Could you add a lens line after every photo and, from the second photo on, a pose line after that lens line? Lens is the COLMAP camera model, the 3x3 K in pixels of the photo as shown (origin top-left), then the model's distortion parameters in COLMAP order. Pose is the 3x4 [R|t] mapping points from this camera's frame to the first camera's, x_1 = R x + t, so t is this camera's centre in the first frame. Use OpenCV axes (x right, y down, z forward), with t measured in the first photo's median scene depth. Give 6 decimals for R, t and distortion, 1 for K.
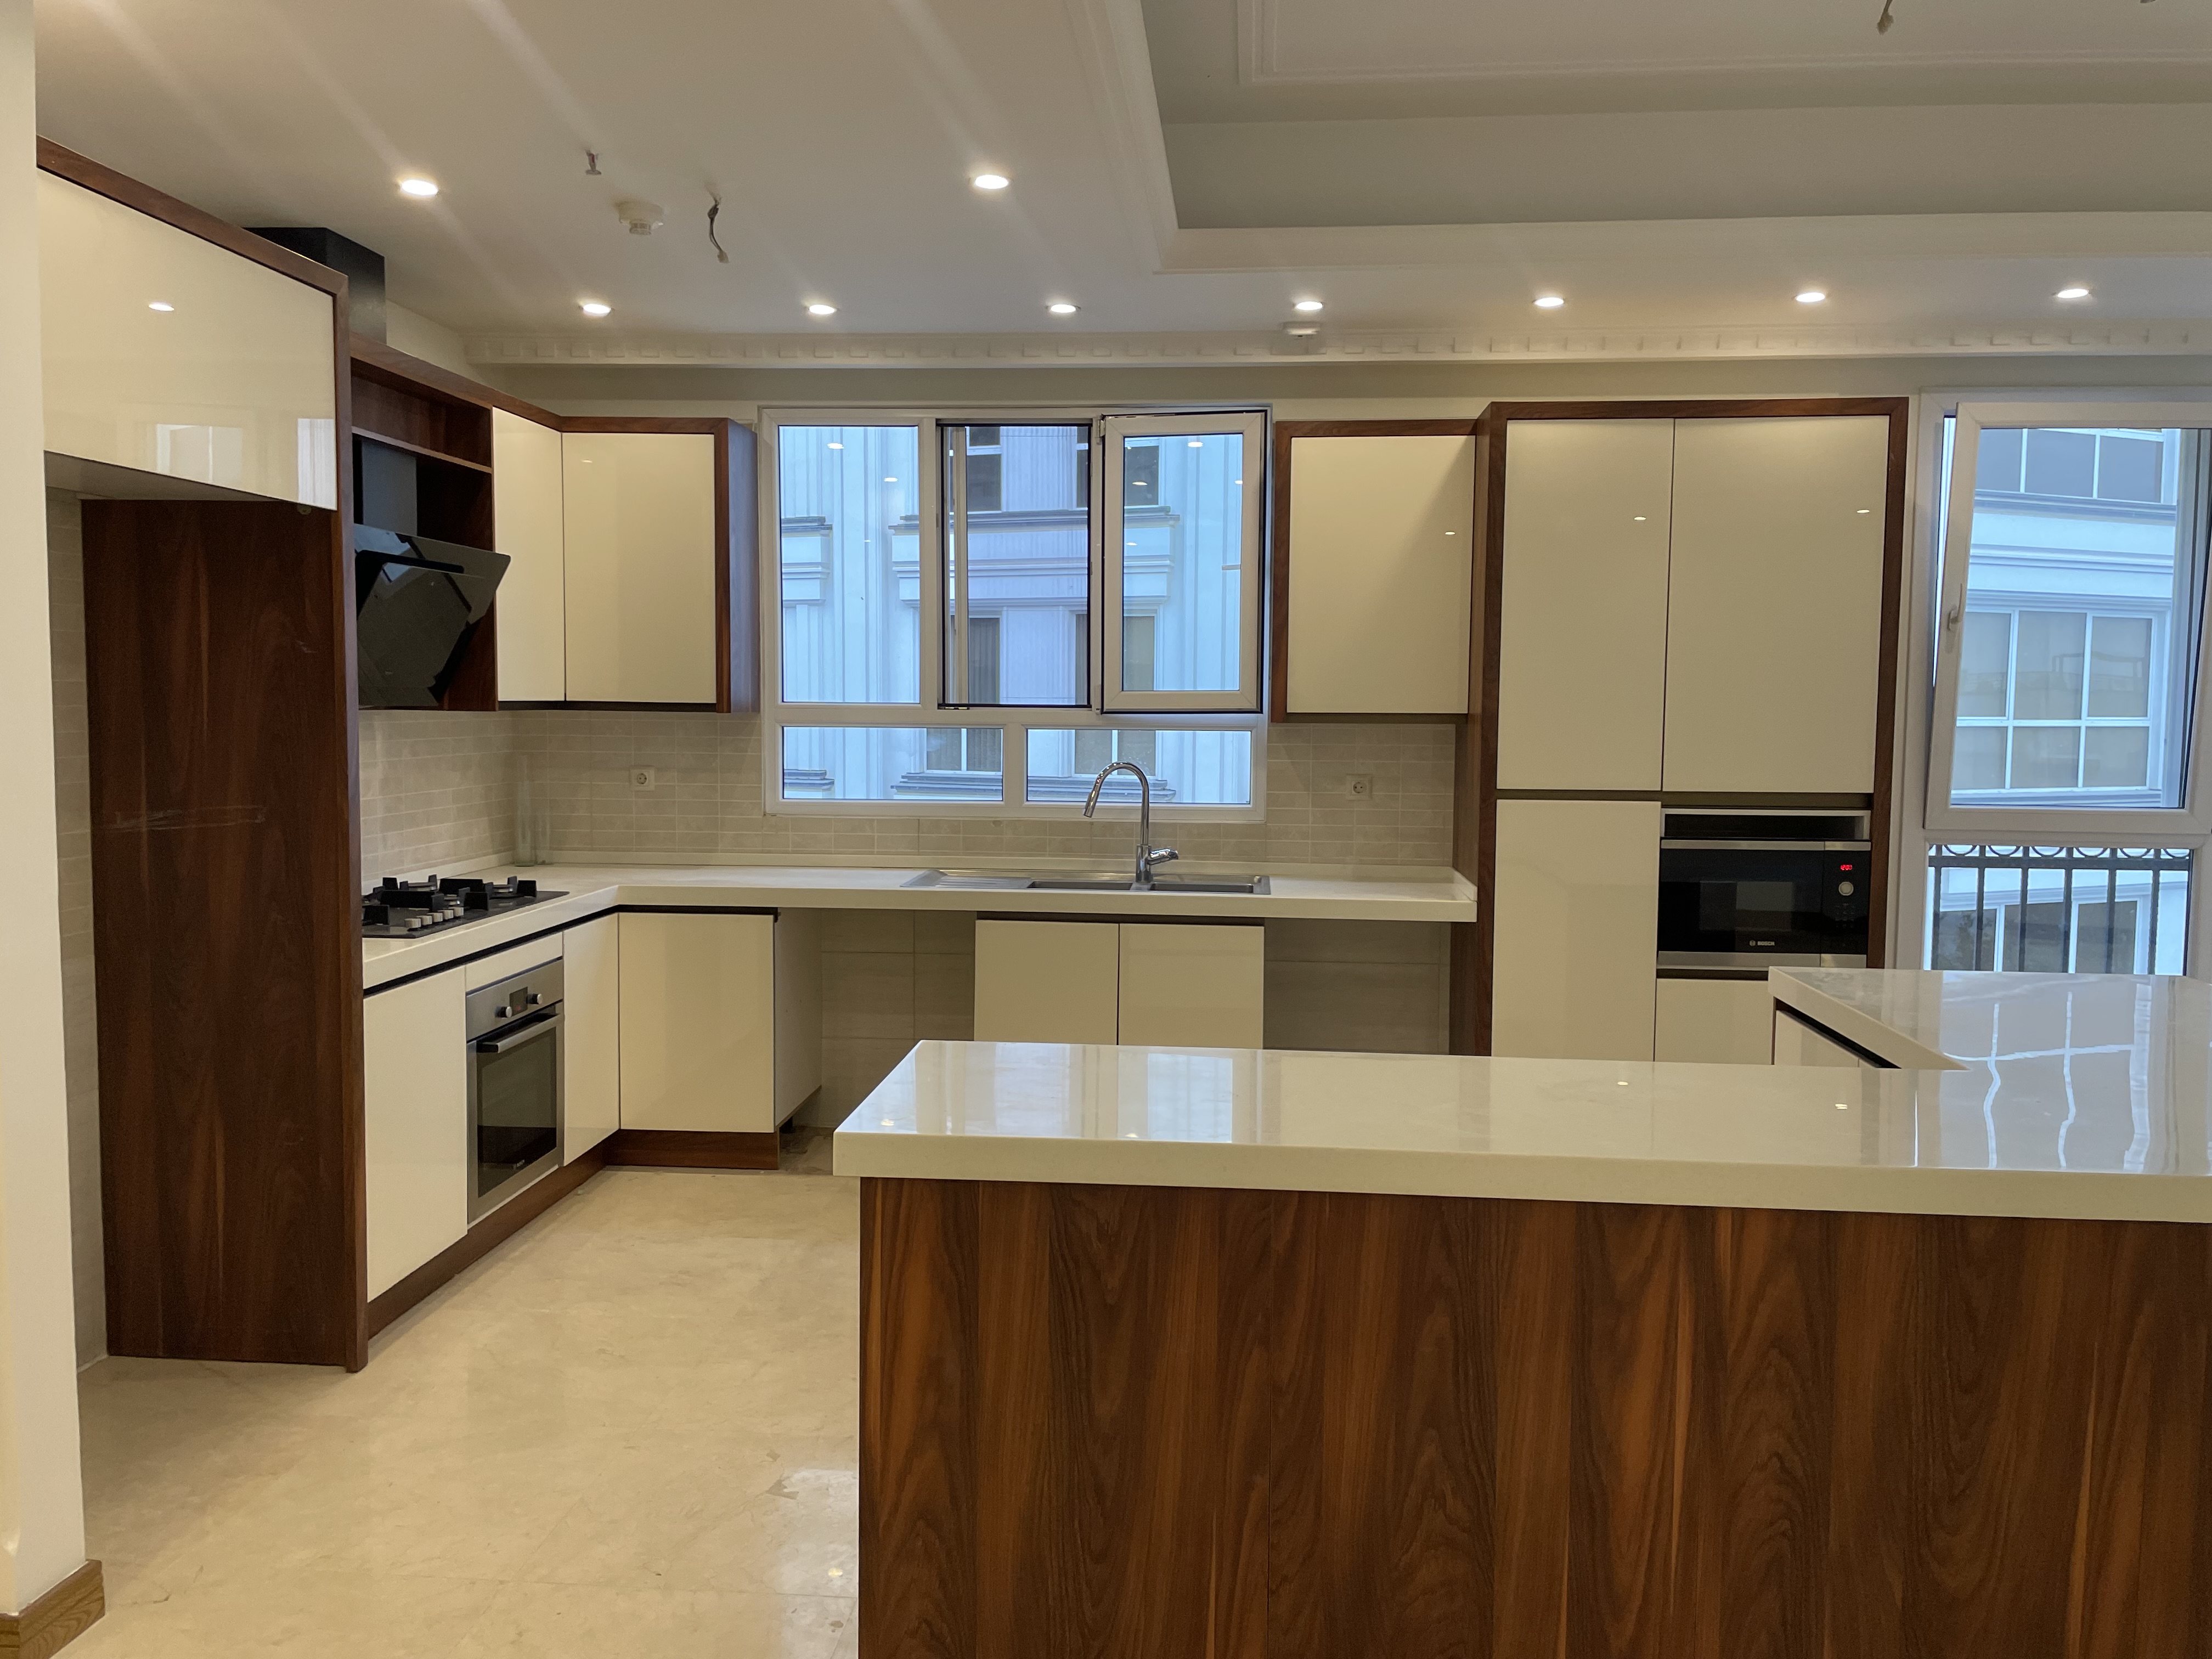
lens RADIAL K [[1667.8, 0, 1107.0], [0, 1667.8, 820.8], [0, 0, 1]] dist [0.094639, -0.129173]
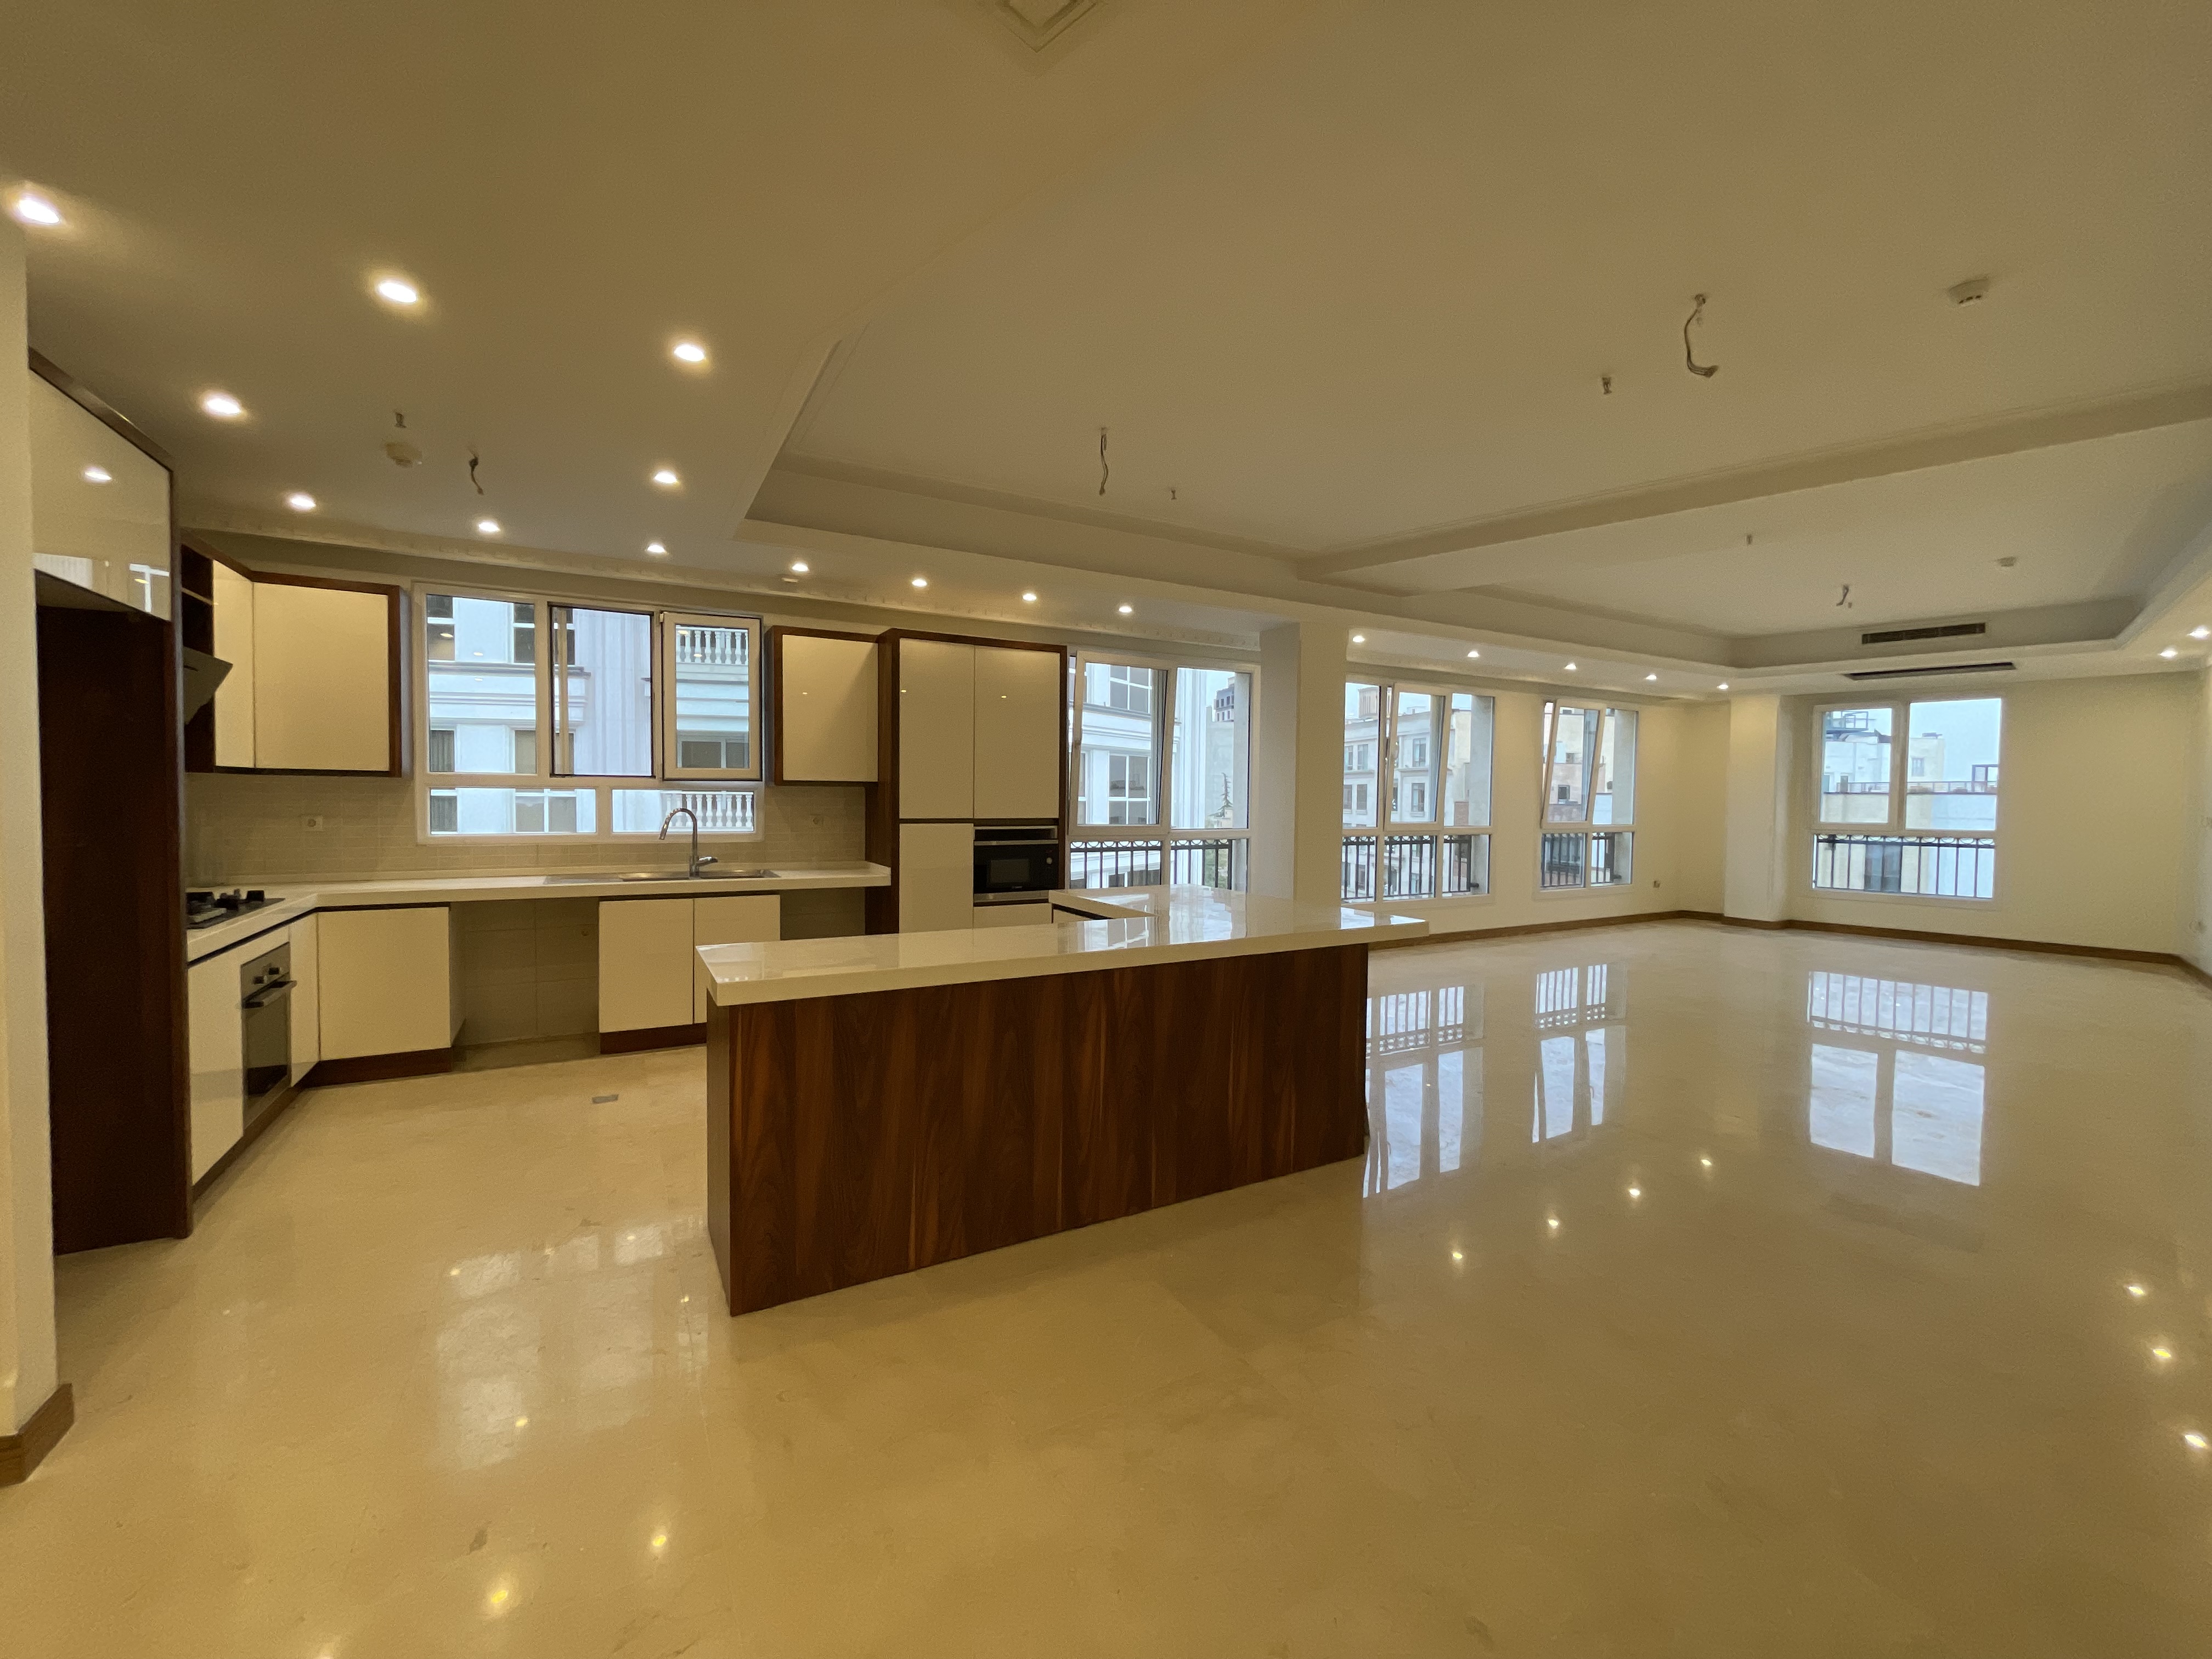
lens RADIAL K [[900.3, 0, 1106.3], [0, 900.3, 829.7], [0, 0, 1]] dist [-0.000730, -0.000298]
pose [[0.830643, -0.020083, 0.556442, -0.158824], [0.035709, 0.999213, -0.017242, 0.021378], [-0.555659, 0.034192, 0.830707, -0.034982]]
